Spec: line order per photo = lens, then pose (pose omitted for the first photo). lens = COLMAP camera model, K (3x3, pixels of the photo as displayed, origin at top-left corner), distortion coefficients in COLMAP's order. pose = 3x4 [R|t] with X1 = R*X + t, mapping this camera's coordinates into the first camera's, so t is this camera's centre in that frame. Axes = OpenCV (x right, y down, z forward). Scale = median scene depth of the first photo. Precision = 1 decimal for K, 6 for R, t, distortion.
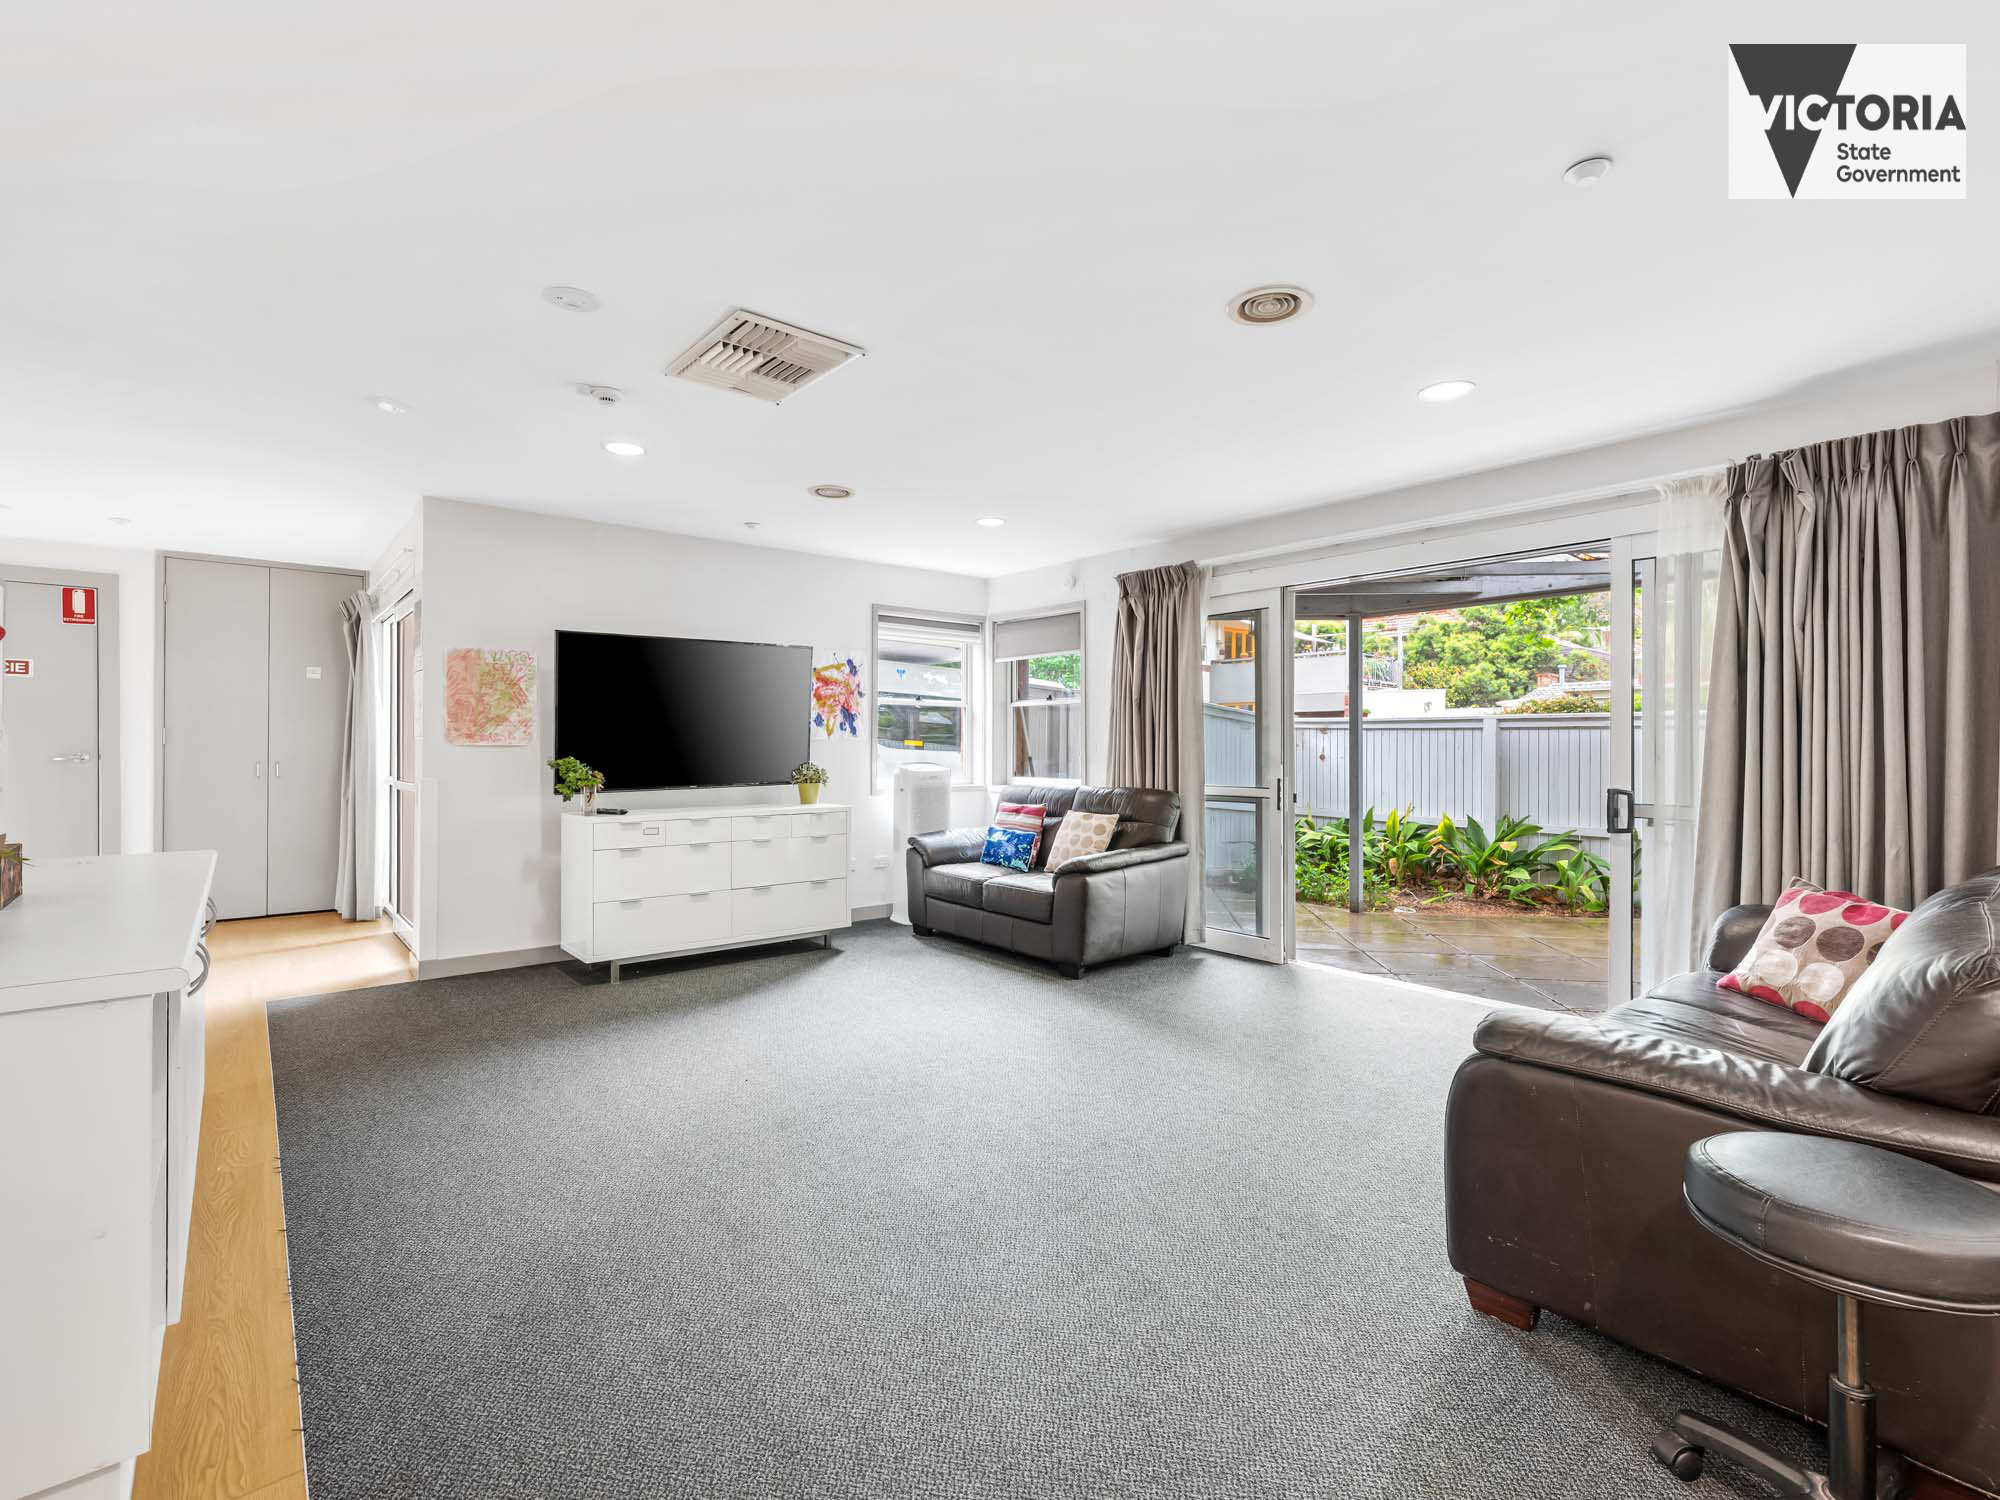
lens RADIAL K [[940.1, 0, 985.3], [0, 940.1, 744.8], [0, 0, 1]] dist [-0.003113, -0.000120]
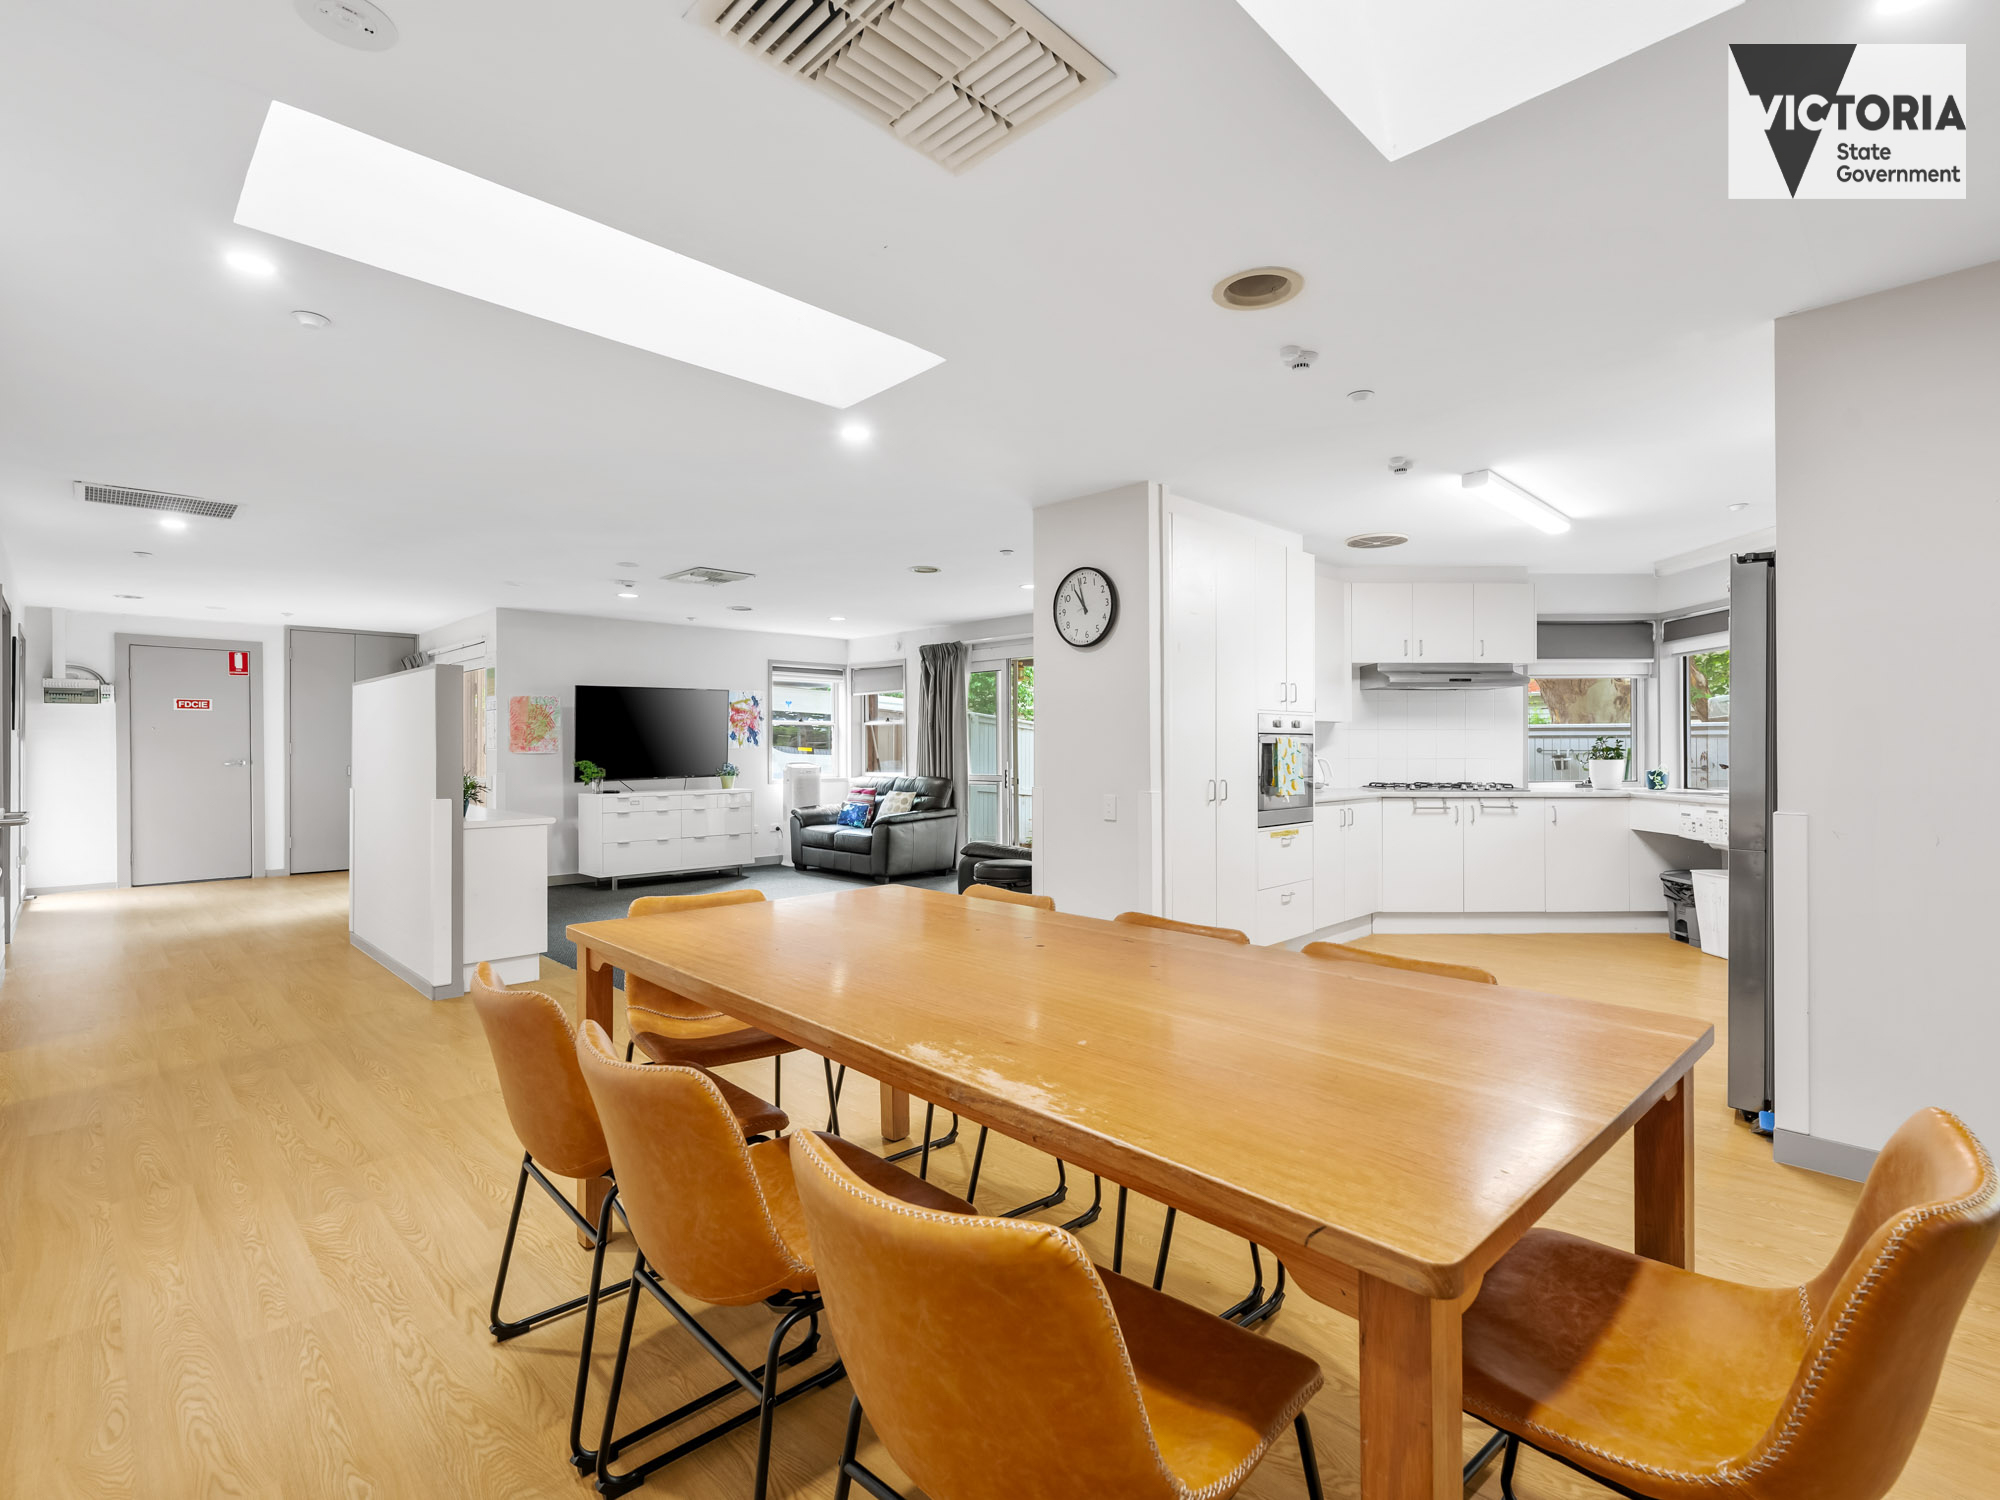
lens RADIAL K [[935.6, 0, 988.5], [0, 935.6, 743.9], [0, 0, 1]] dist [-0.000514, 0.000137]
pose [[0.995205, -0.004474, 0.097708, 0.099235], [0.004957, 0.999977, -0.004707, -0.003634], [-0.097685, 0.005168, 0.995204, -0.628604]]
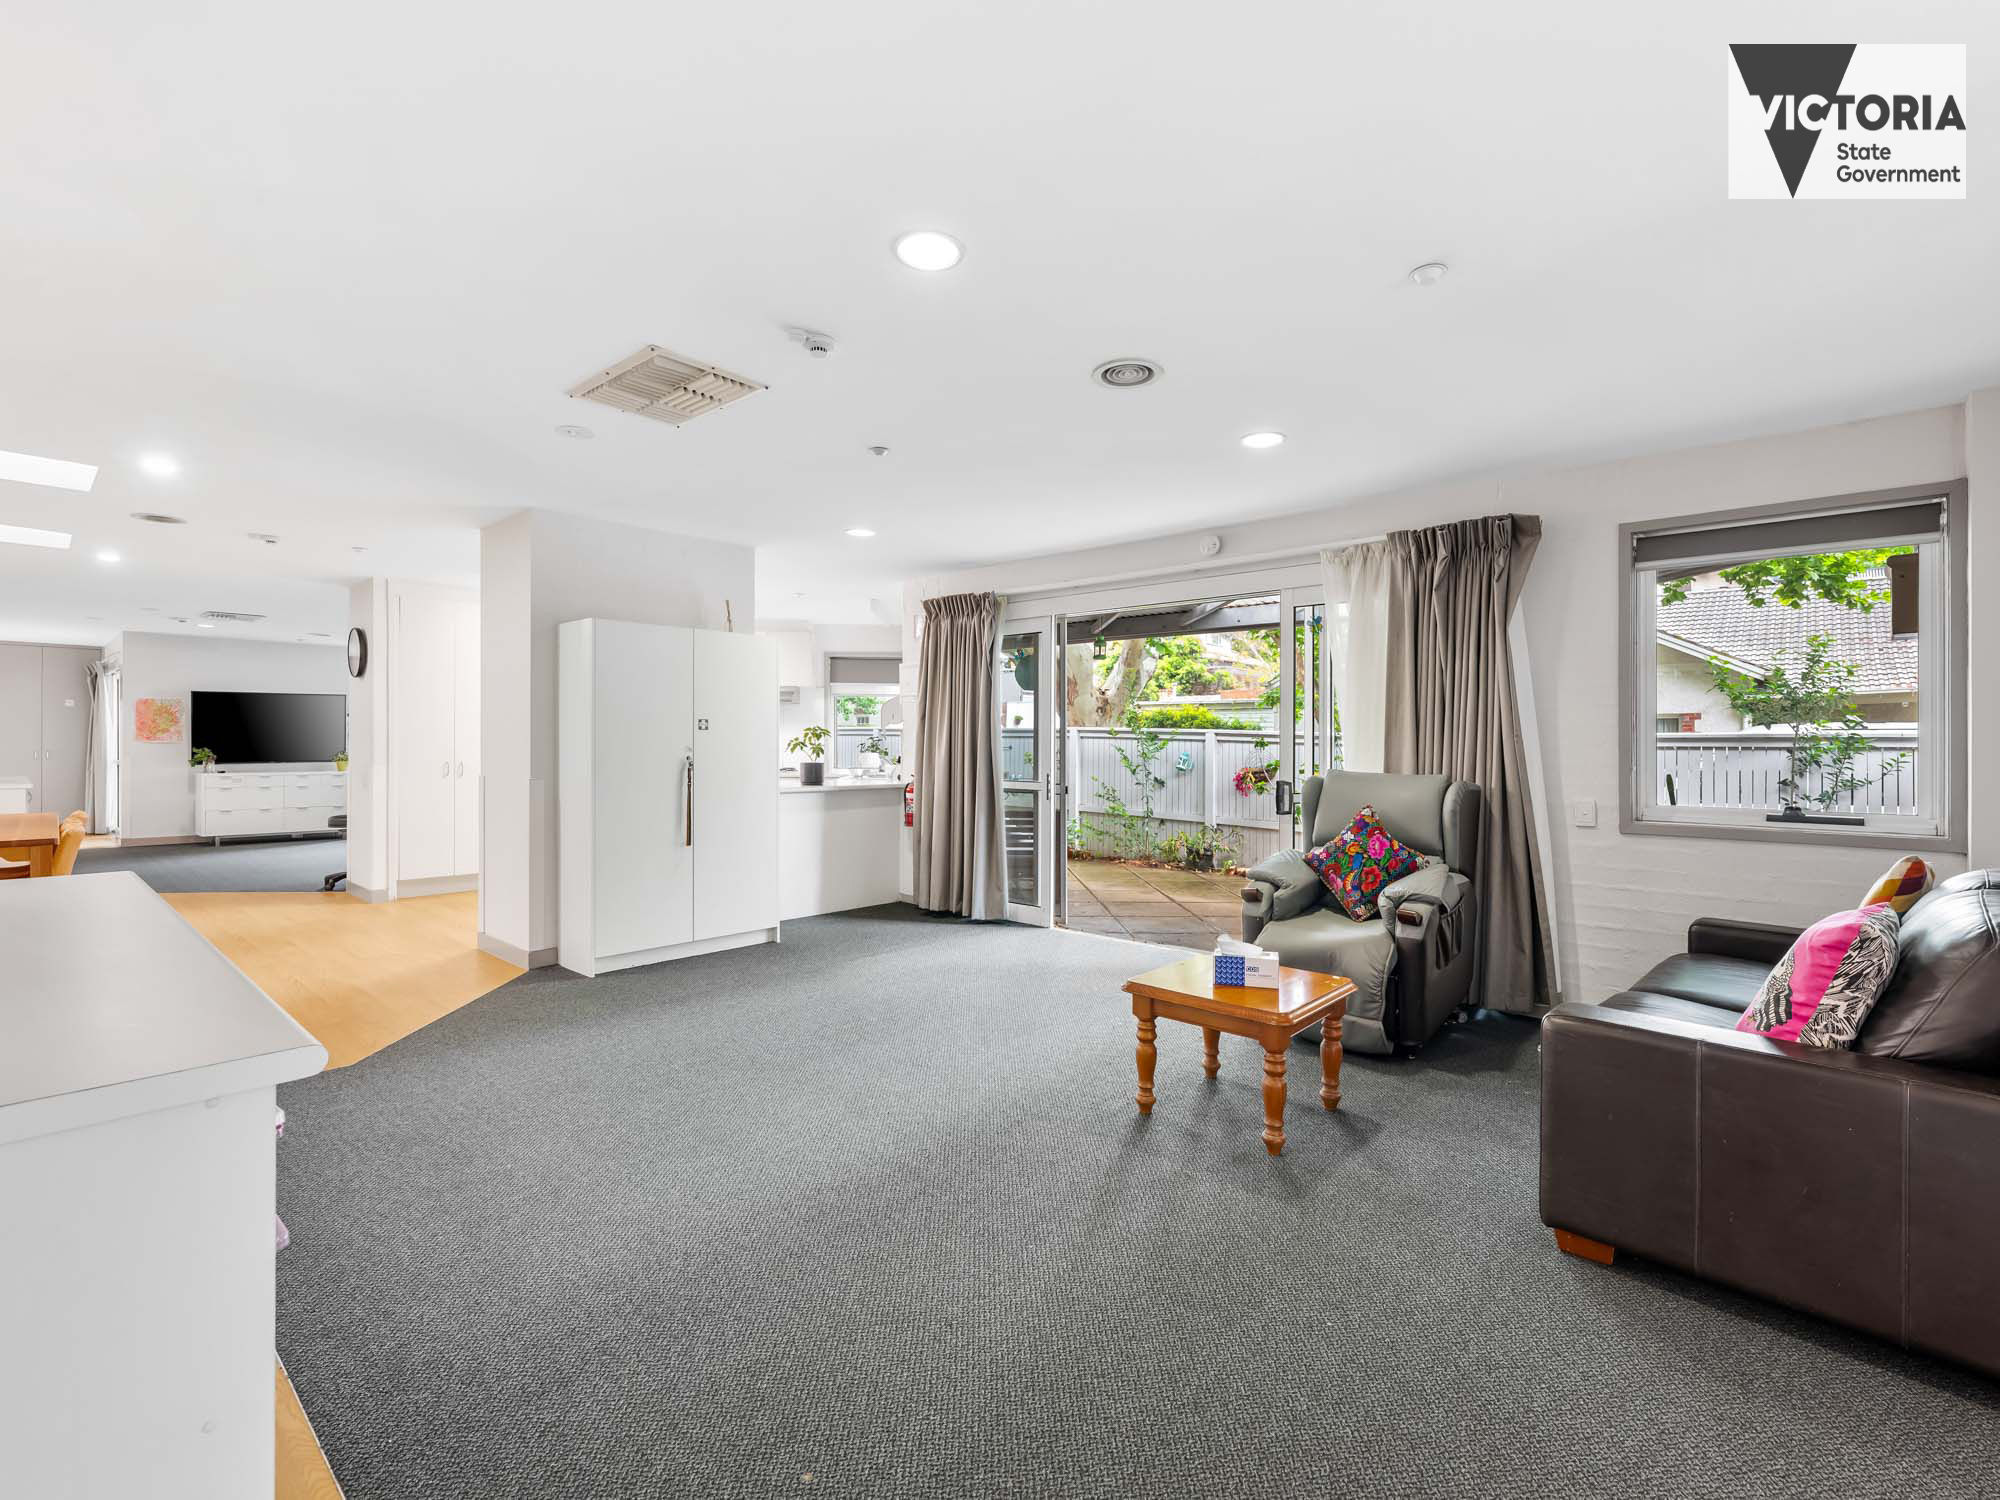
lens RADIAL K [[849.6, 0, 1006.7], [0, 849.6, 753.8], [0, 0, 1]] dist [-0.007483, 0.000124]
pose [[0.981187, -0.000318, 0.193062, 0.878091], [-0.001199, 0.999969, 0.007741, 0.007782], [-0.193058, -0.007826, 0.981156, -1.110859]]
